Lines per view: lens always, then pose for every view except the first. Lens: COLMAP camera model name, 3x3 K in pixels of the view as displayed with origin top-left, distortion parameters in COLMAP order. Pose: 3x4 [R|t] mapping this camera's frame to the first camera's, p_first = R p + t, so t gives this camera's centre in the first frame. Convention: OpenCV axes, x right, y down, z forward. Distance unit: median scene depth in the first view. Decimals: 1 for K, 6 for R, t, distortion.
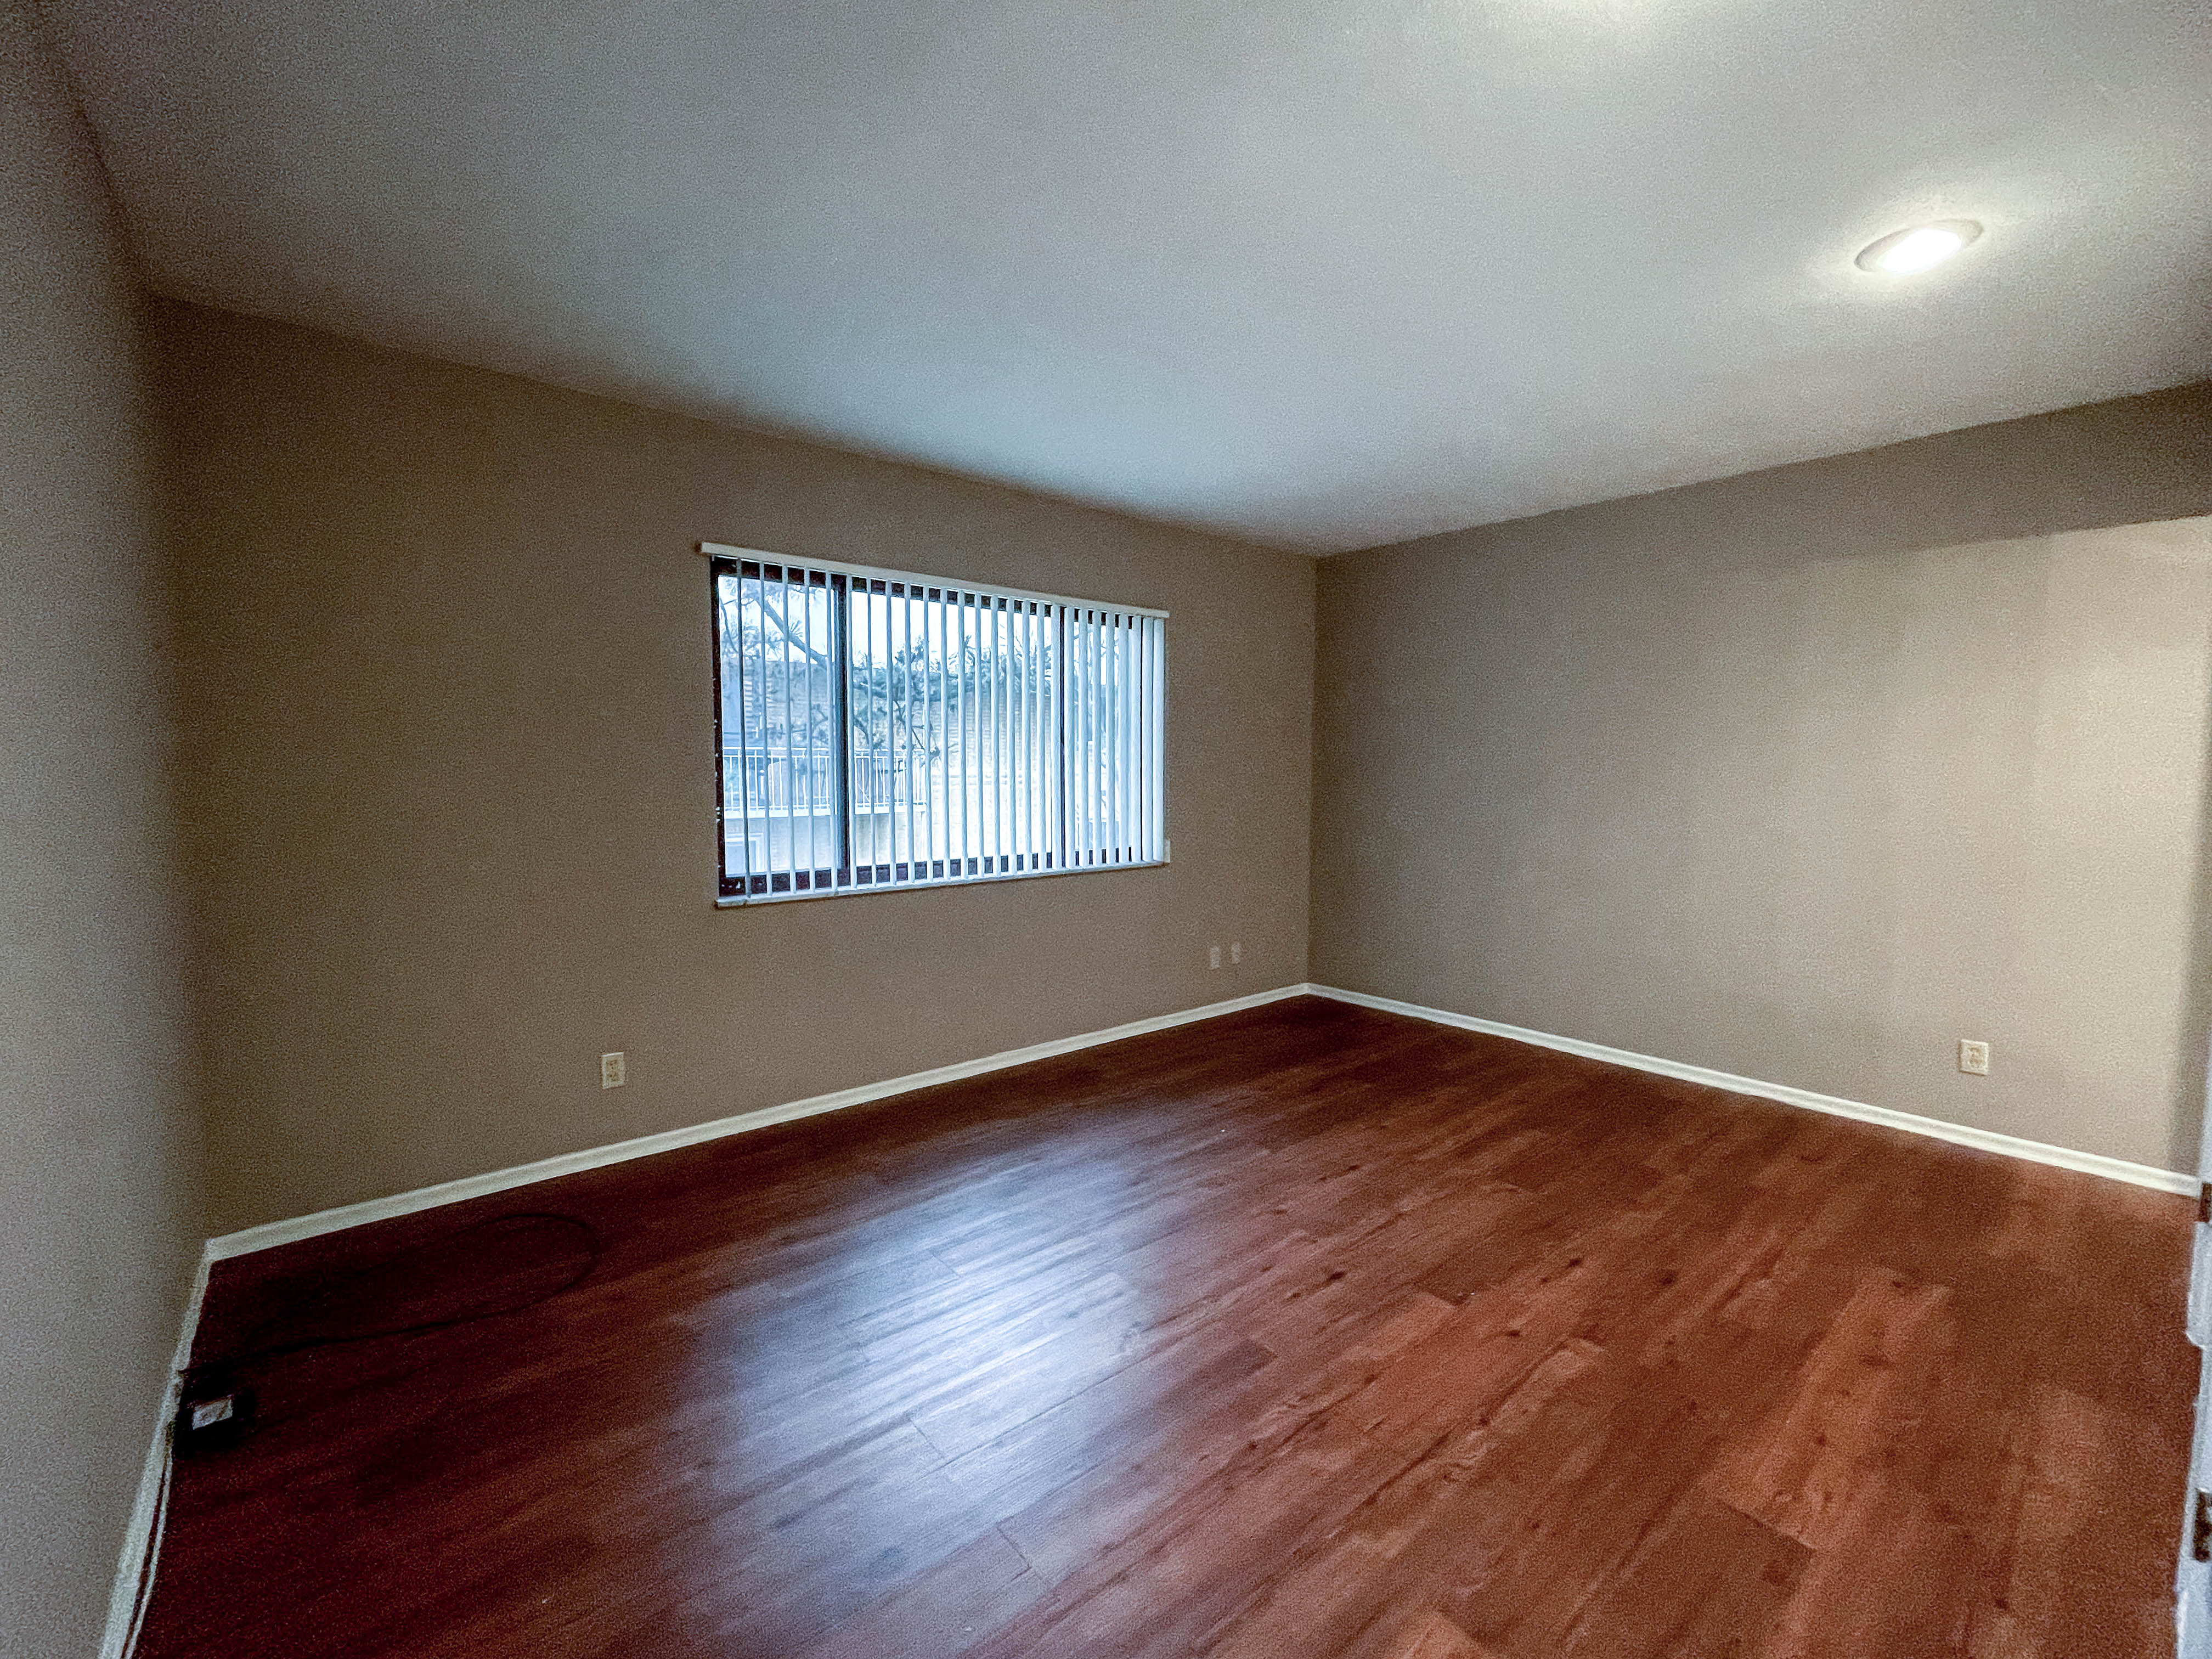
lens RADIAL K [[943.4, 0, 1106.0], [0, 943.4, 829.5], [0, 0, 1]] dist [0.000810, 0.000026]
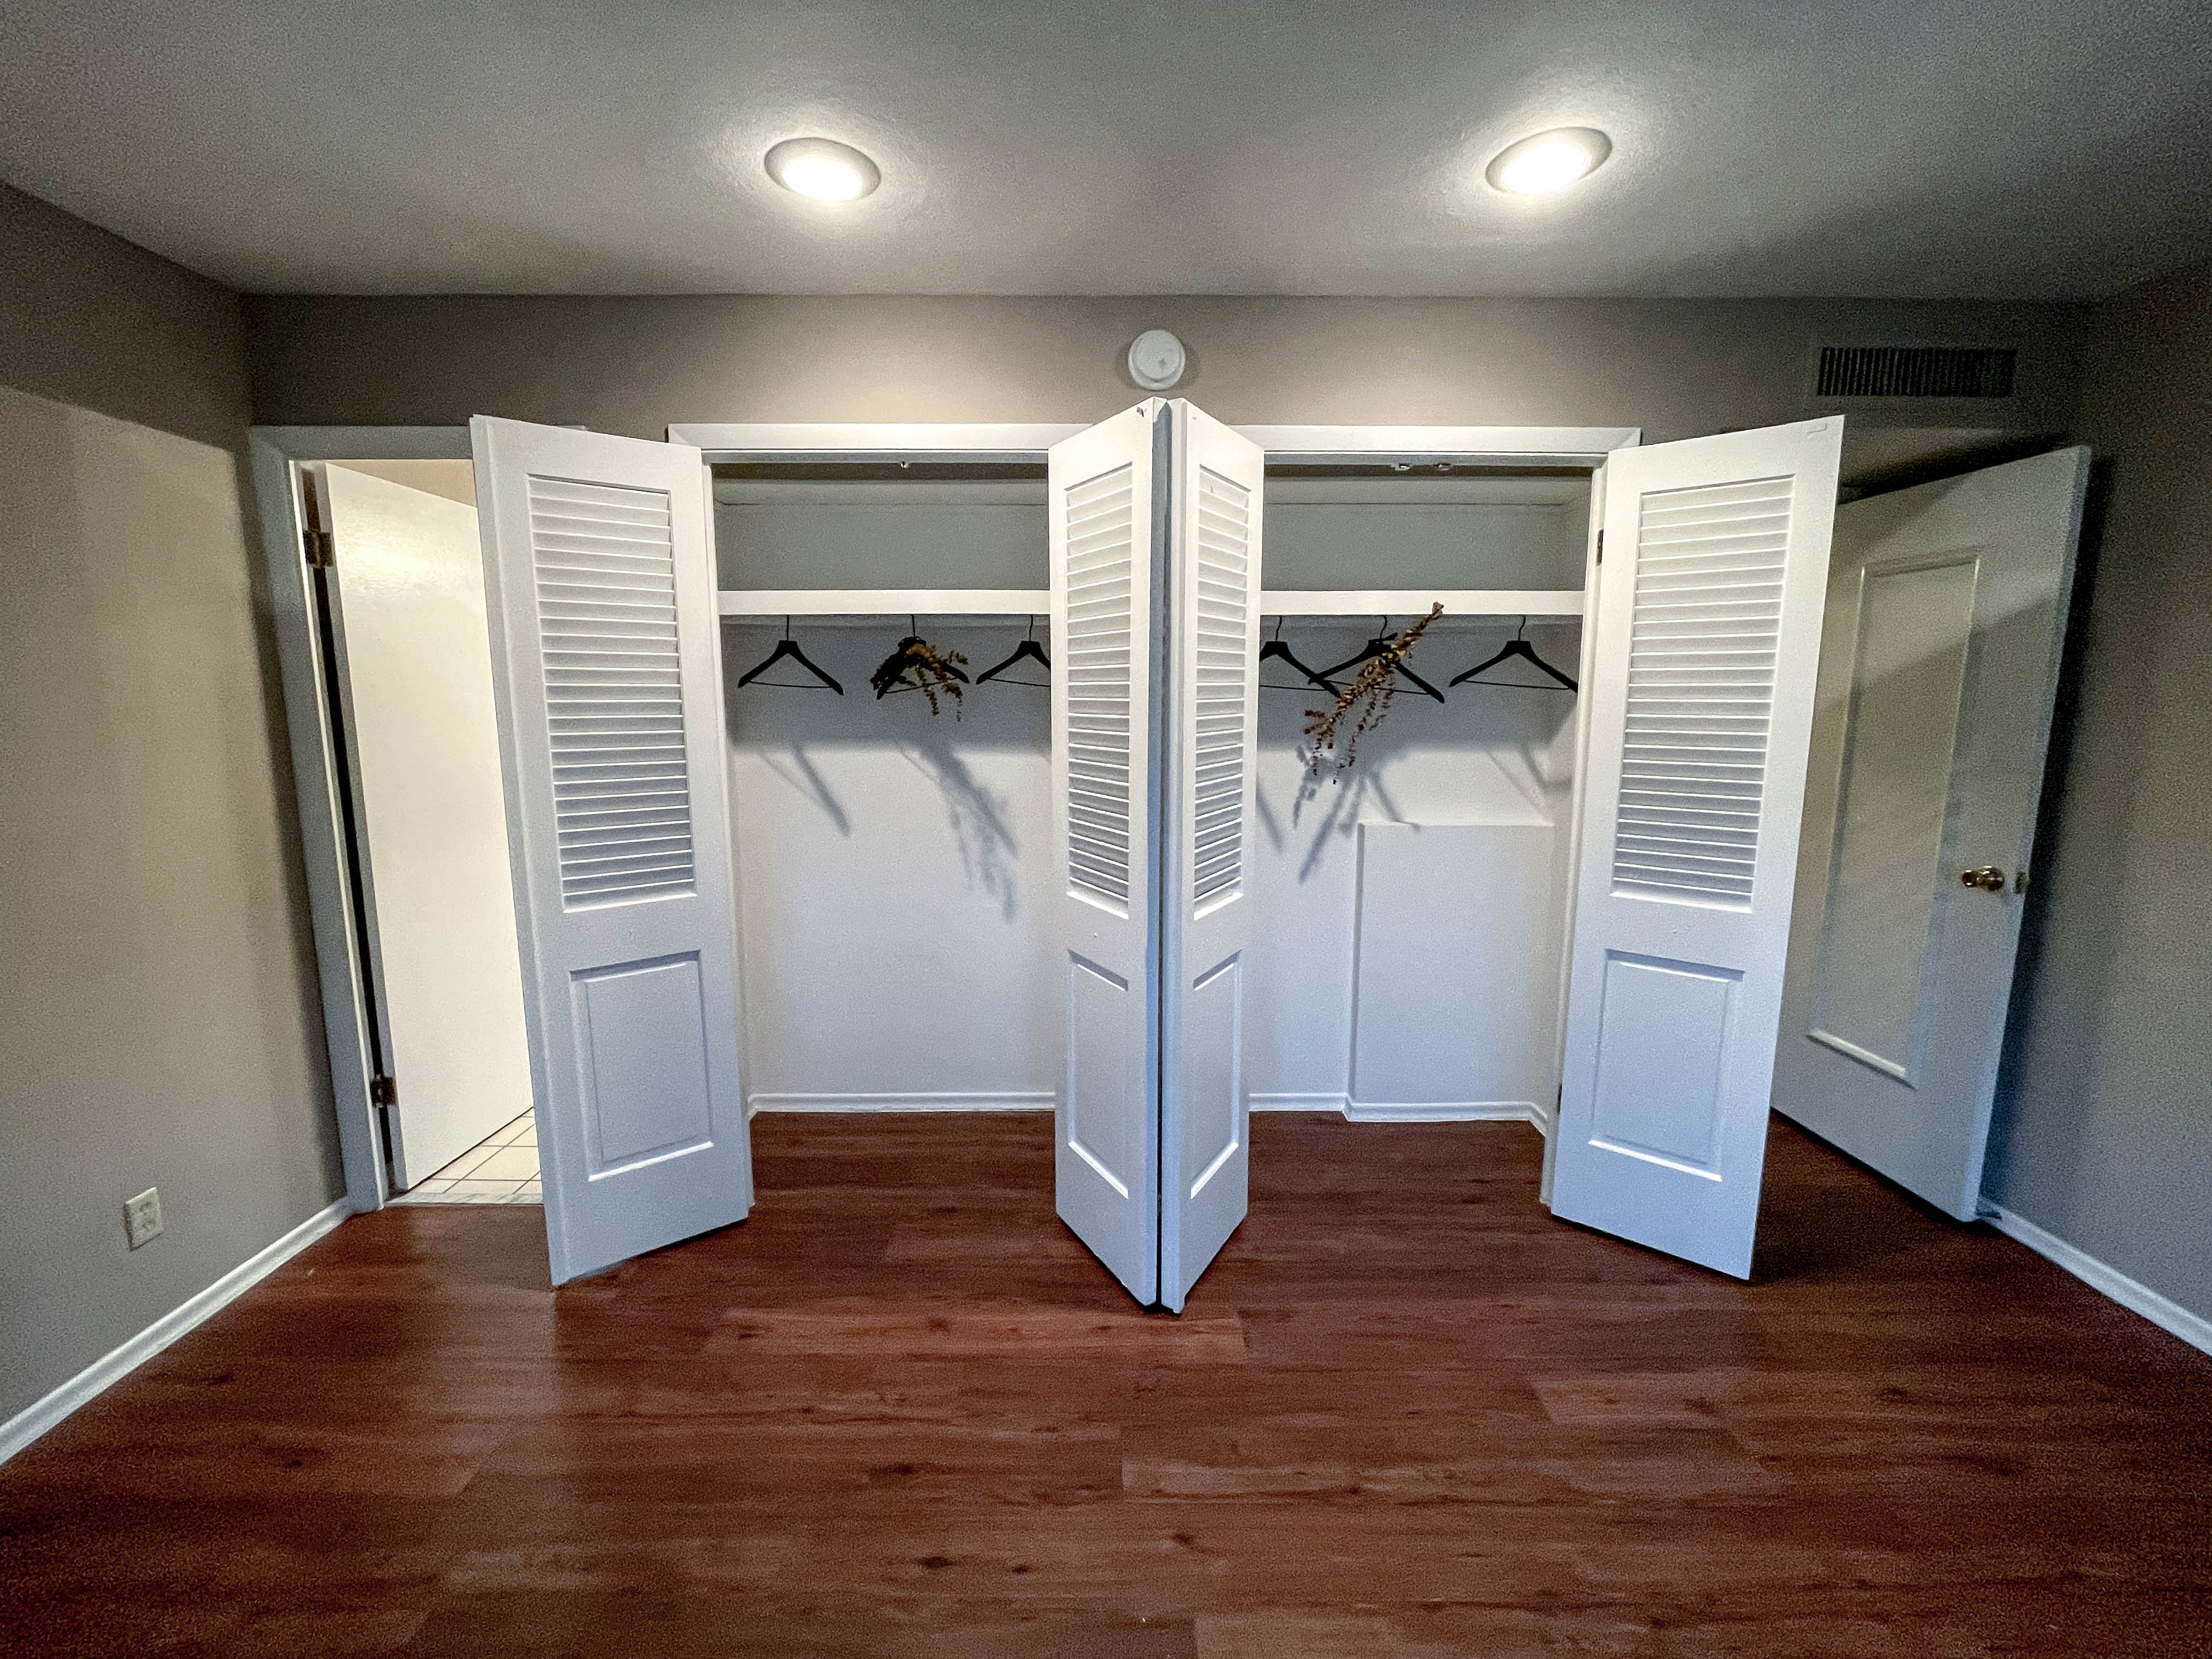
lens RADIAL K [[913.7, 0, 1096.2], [0, 913.7, 818.0], [0, 0, 1]] dist [-0.002783, -0.000565]
pose [[-0.761481, -0.093456, 0.641415, 0.049350], [0.044322, 0.979728, 0.195367, -0.128871], [-0.646670, 0.177197, -0.741902, 1.061940]]
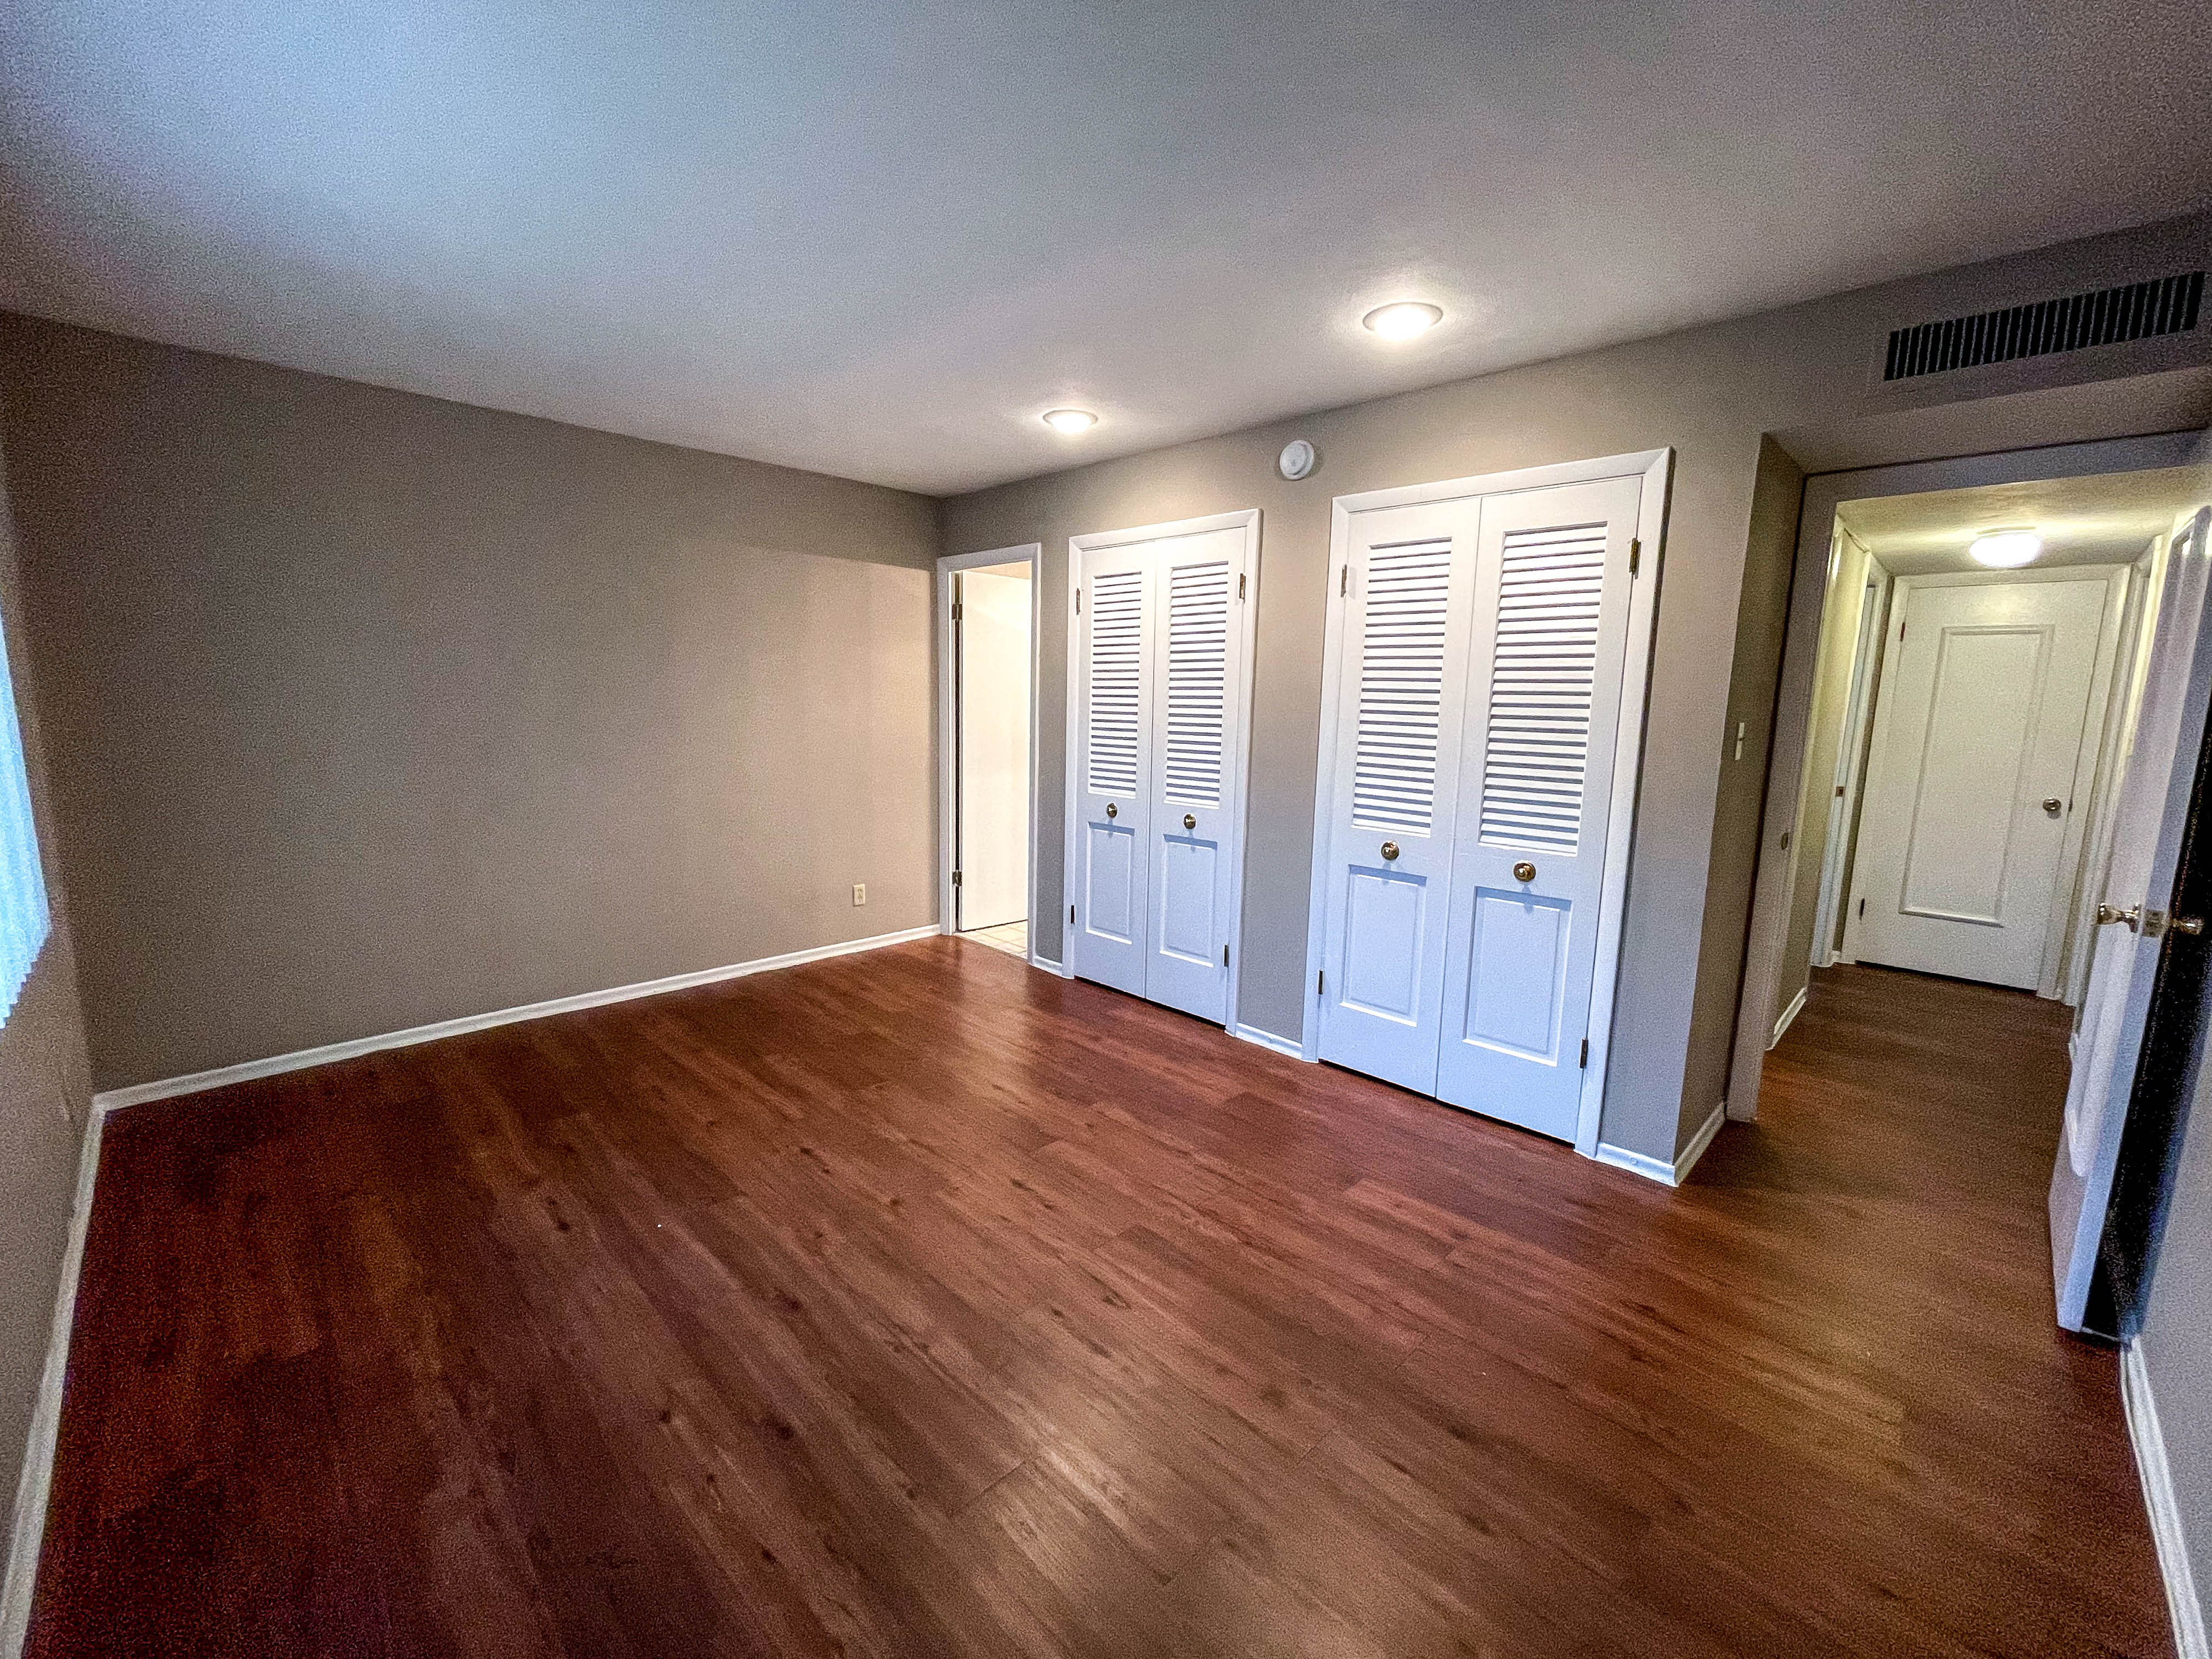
lens RADIAL K [[888.9, 0, 1106.0], [0, 888.9, 829.5], [0, 0, 1]] dist [-0.001166, -0.000288]
pose [[-0.089977, -0.155219, 0.983774, -0.592580], [0.047876, 0.985965, 0.159943, -0.088194], [-0.994792, 0.061490, -0.081283, 0.755118]]
